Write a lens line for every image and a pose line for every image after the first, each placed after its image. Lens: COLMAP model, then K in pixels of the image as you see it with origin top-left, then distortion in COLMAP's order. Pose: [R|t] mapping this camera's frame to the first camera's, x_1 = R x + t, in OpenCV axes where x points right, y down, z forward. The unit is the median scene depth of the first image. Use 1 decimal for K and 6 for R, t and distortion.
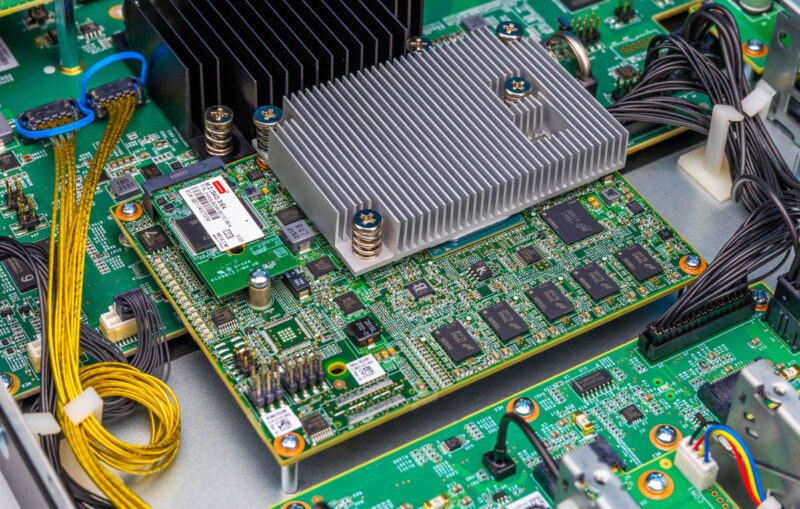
lens RADIAL K [[1641.1, 0, 404.4], [0, 1641.1, 252.2], [0, 0, 1]] dist [0.028632, 0.000000]
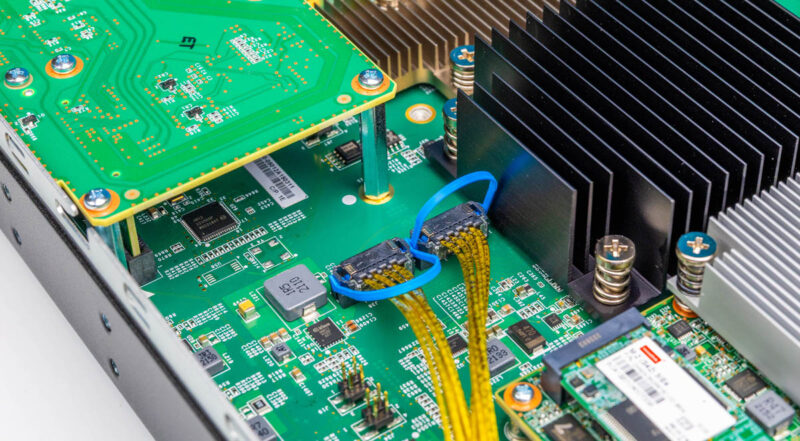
lens RADIAL K [[1727.3, 0, 402.9], [0, 1727.3, 219.2], [0, 0, 1]] dist [0.076930, 0.000000]
pose [[0.996480, -0.081417, -0.019948, -0.199626], [0.080375, 0.995589, -0.048404, -0.070008], [0.023801, 0.046630, 0.998629, 0.238181]]
